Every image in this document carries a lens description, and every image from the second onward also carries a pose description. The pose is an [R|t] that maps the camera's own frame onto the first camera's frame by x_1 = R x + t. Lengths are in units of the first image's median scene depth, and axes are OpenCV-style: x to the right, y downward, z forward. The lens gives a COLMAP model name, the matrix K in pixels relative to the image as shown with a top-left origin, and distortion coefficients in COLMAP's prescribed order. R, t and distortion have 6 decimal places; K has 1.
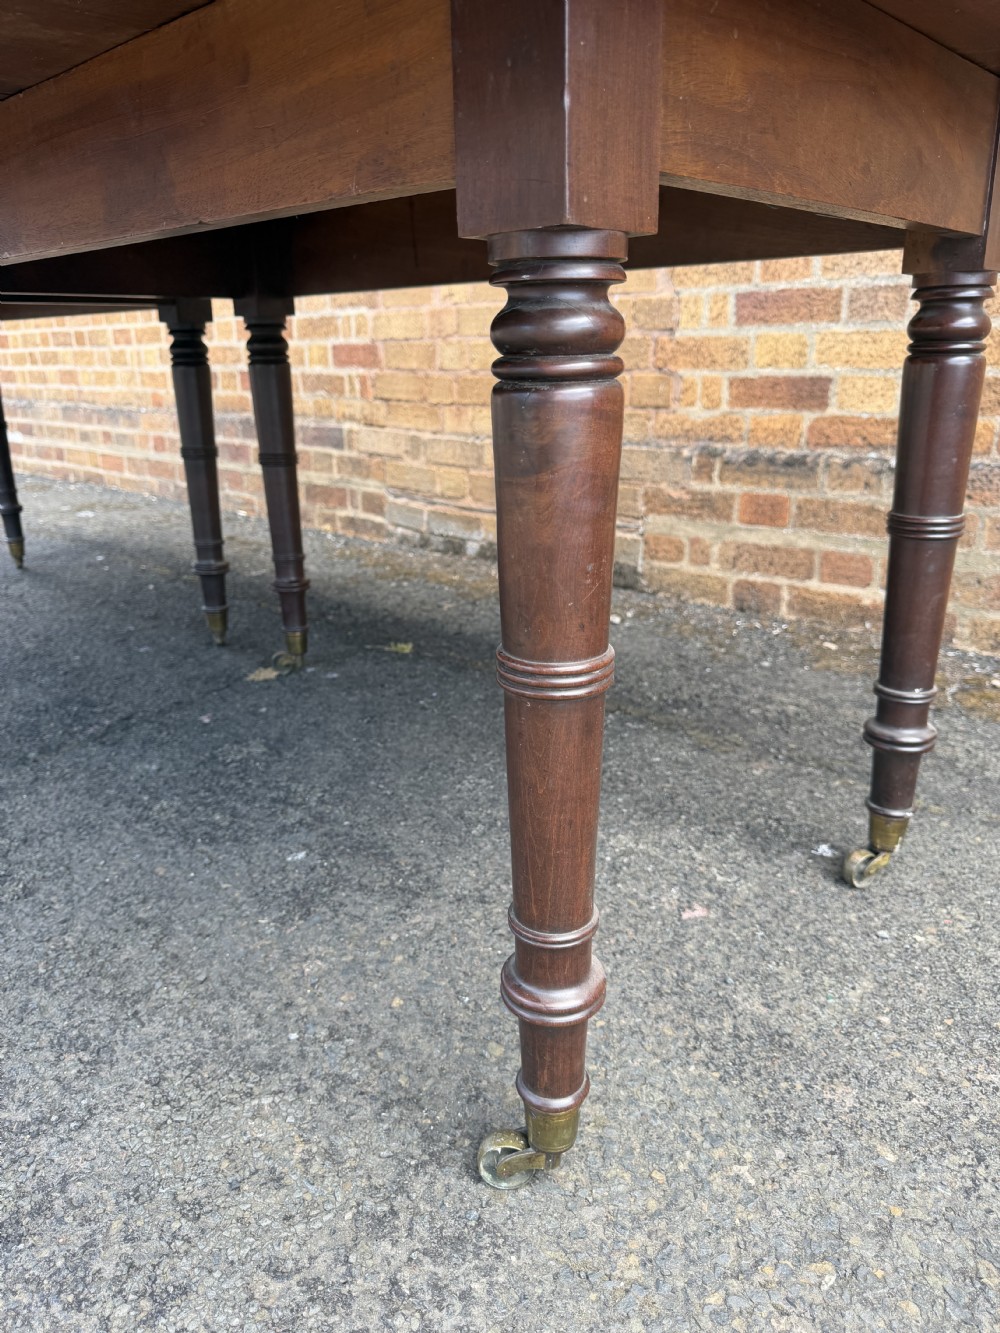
lens RADIAL K [[960.0, 0, 507.5], [0, 960.0, 667.8], [0, 0, 1]] dist [-0.001883, -0.005057]
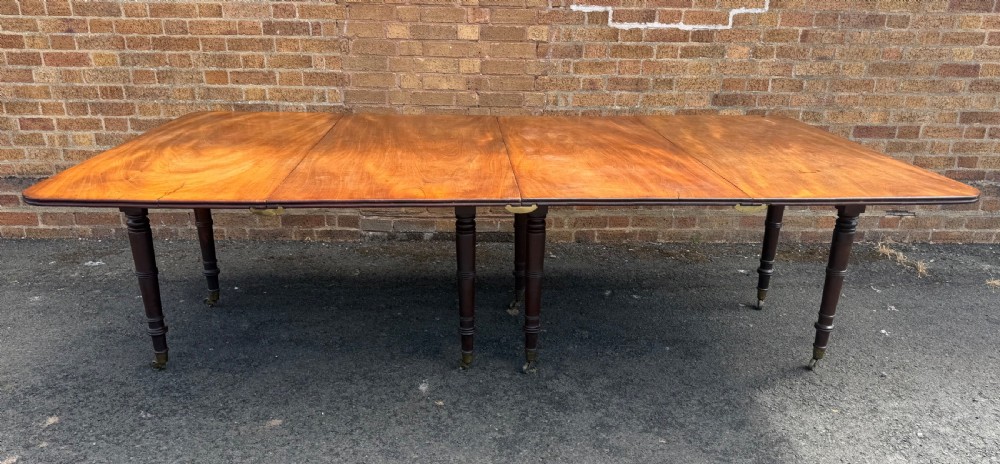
lens RADIAL K [[704.6, 0, 496.4], [0, 704.6, 270.7], [0, 0, 1]] dist [0.068166, -0.092103]
pose [[0.696304, -0.234526, 0.678350, -1.511126], [0.200245, 0.971059, 0.130179, -0.344583], [-0.689248, 0.045192, 0.723115, -0.270488]]
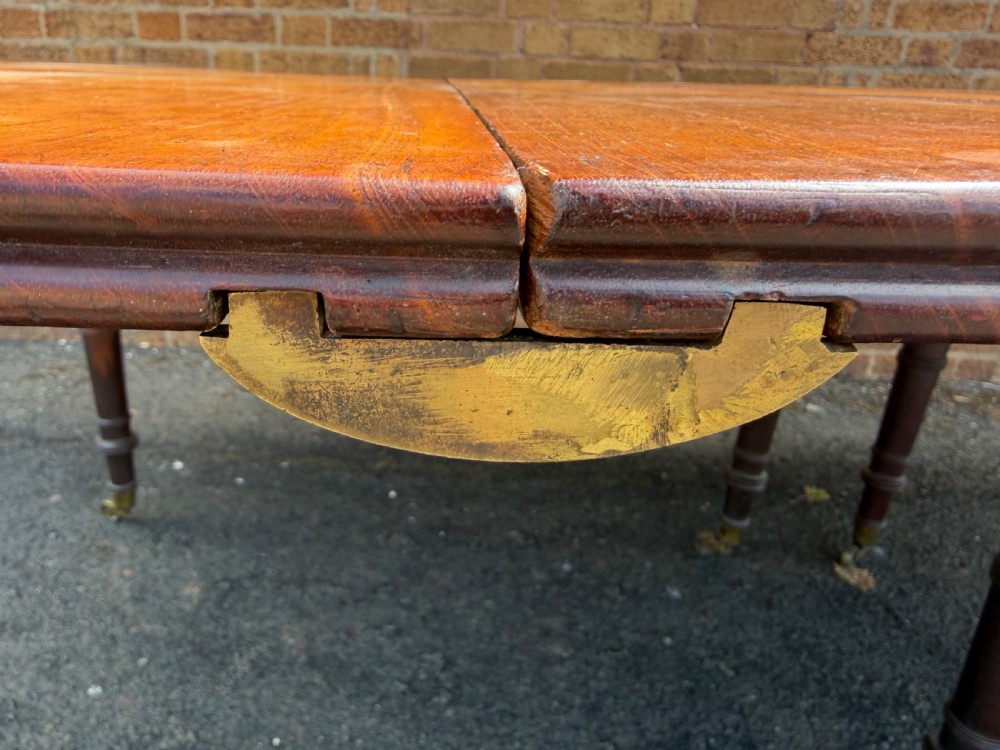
lens RADIAL K [[720.2, 0, 412.5], [0, 720.2, 383.8], [0, 0, 1]] dist [-0.001883, -0.005057]
pose [[0.748981, -0.225028, 0.623210, -1.018119], [0.168650, 0.974330, 0.149125, -0.371390], [-0.640769, -0.006588, 0.767705, 0.754786]]
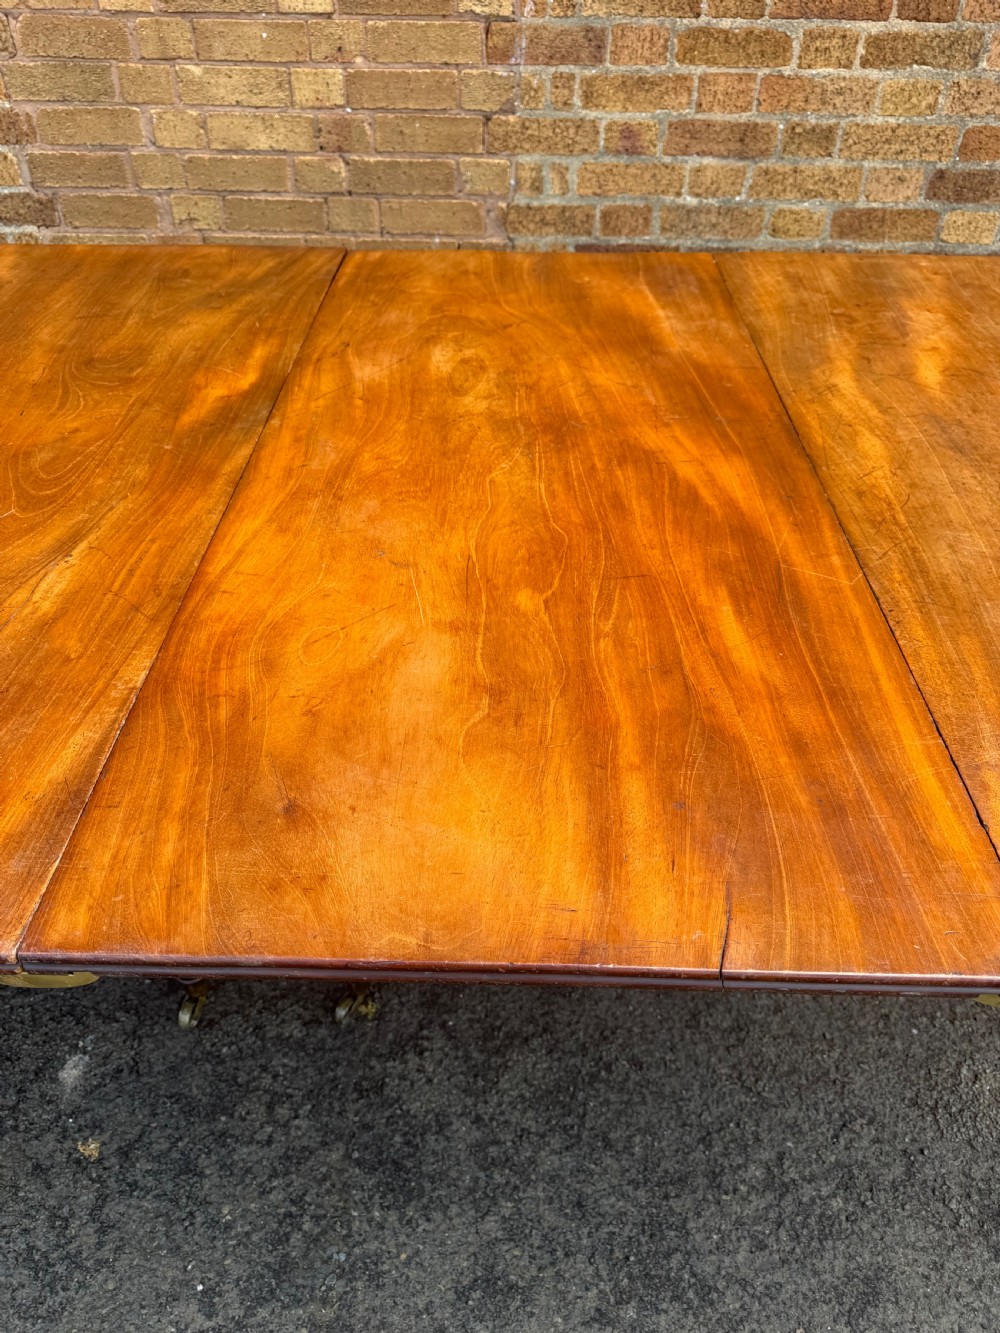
lens RADIAL K [[960.0, 0, 494.4], [0, 960.0, 667.1], [0, 0, 1]] dist [-0.001883, -0.005057]
pose [[0.749247, -0.408741, 0.521114, -0.686917], [0.191725, 0.887006, 0.420073, -0.510399], [-0.633932, -0.214828, 0.742953, 0.172761]]
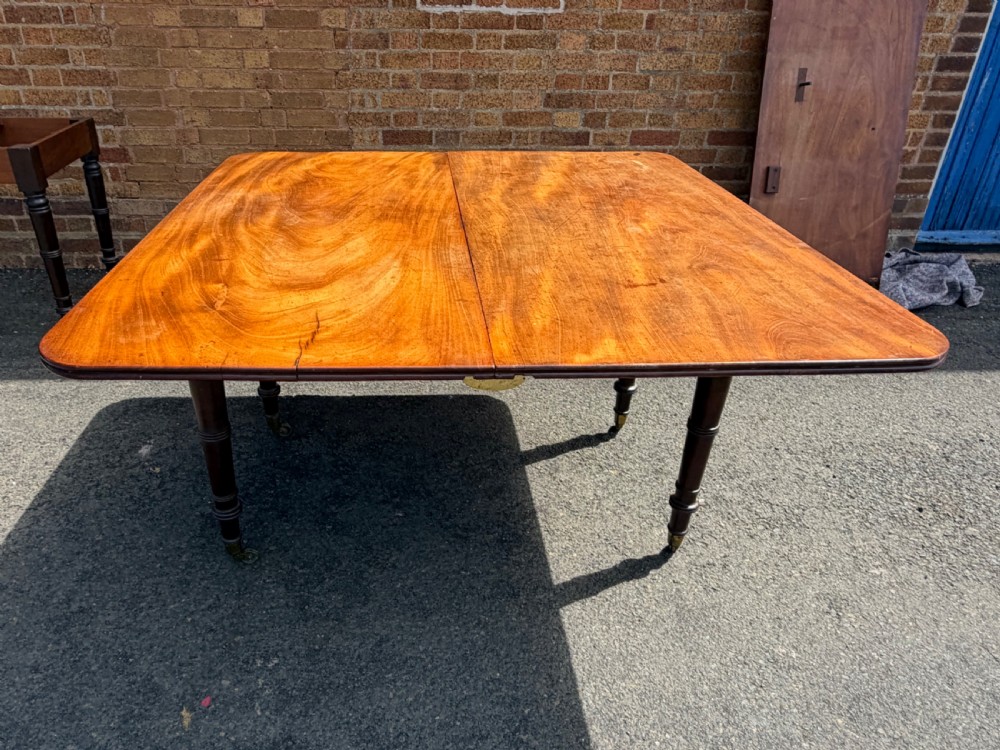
lens RADIAL K [[720.2, 0, 433.5], [0, 720.2, 380.6], [0, 0, 1]] dist [-0.001883, -0.005057]
pose [[0.690731, -0.330356, 0.643239, -1.109406], [0.206467, 0.942613, 0.262398, -0.297226], [-0.693010, -0.048439, 0.719299, -0.374601]]
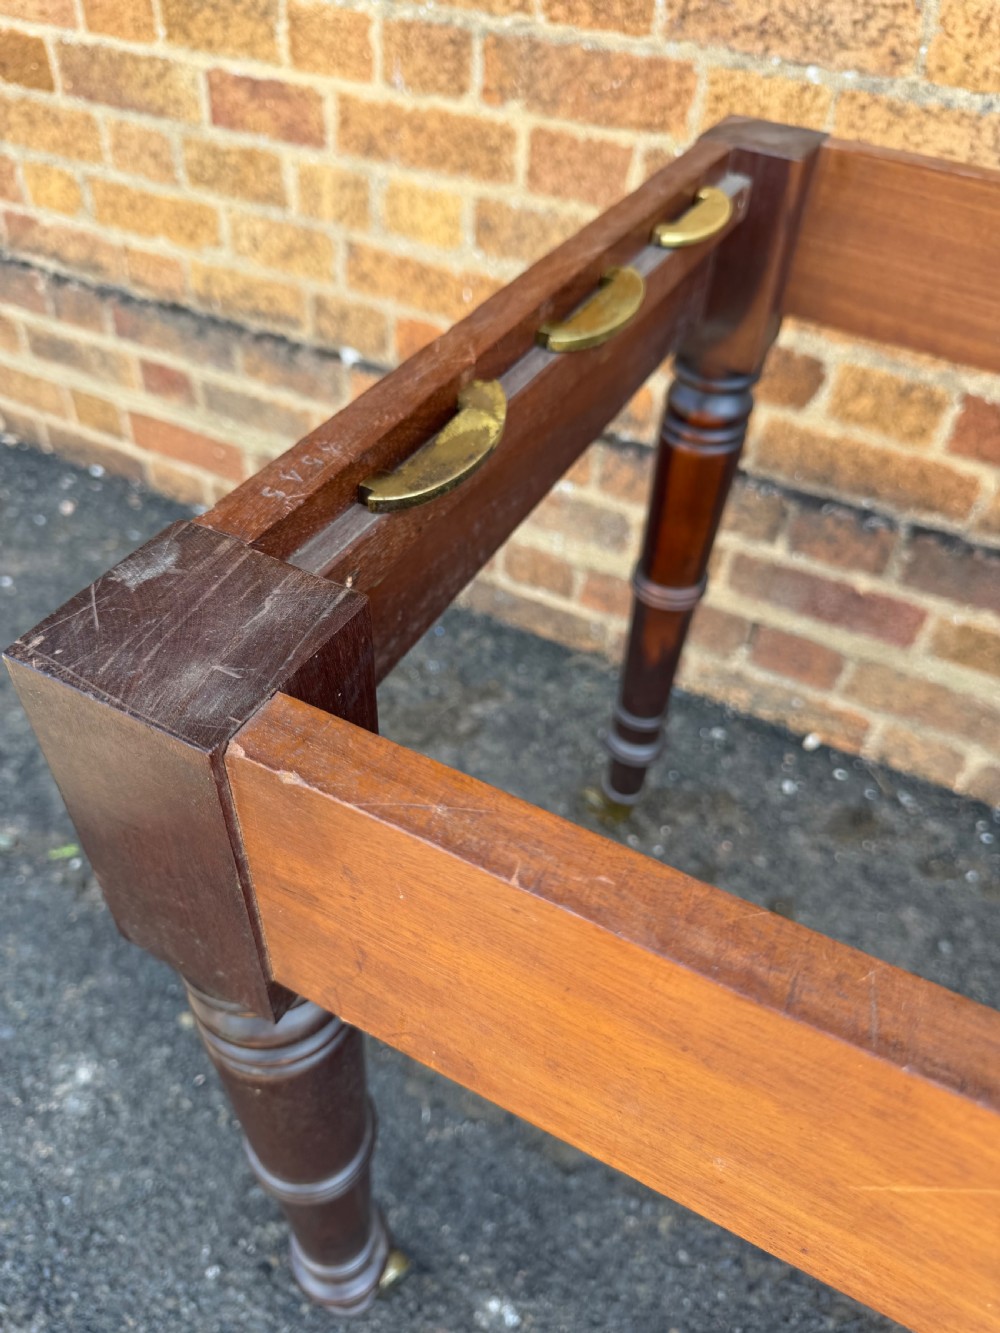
lens RADIAL K [[960.0, 0, 474.0], [0, 960.0, 639.3], [0, 0, 1]] dist [-0.001883, -0.005057]
pose [[0.964577, -0.147239, 0.218888, -0.966533], [0.038469, 0.899383, 0.435465, -0.729756], [-0.260982, -0.411619, 0.873188, 1.479041]]
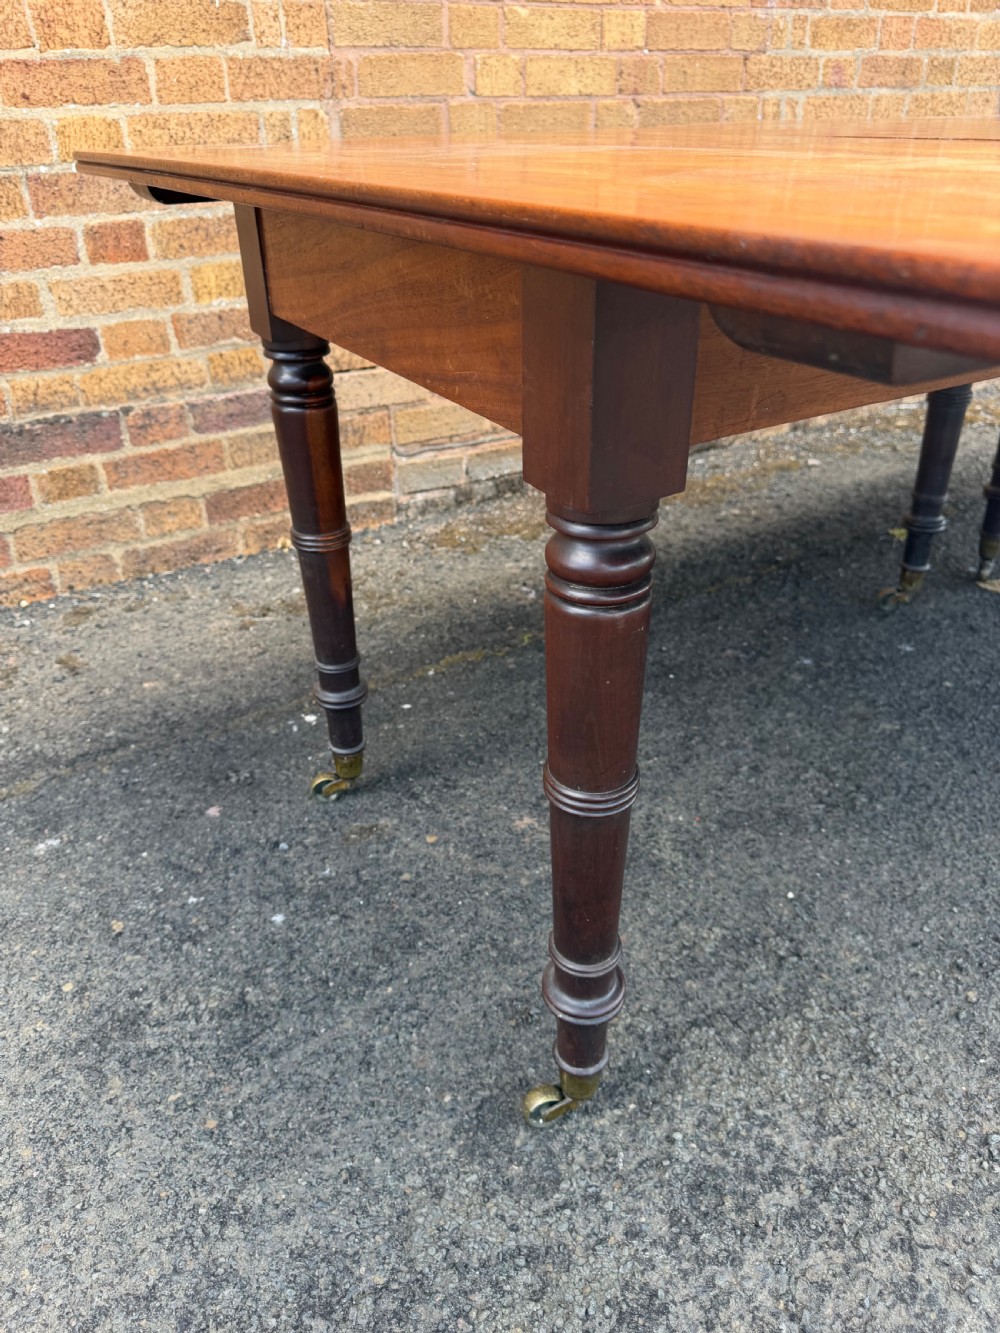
lens RADIAL K [[960.0, 0, 500.5], [0, 960.0, 657.4], [0, 0, 1]] dist [-0.001883, -0.005057]
pose [[0.277876, -0.468414, 0.838673, -1.355458], [0.325625, 0.867298, 0.376513, -0.508719], [-0.903744, 0.168469, 0.393529, 1.121720]]
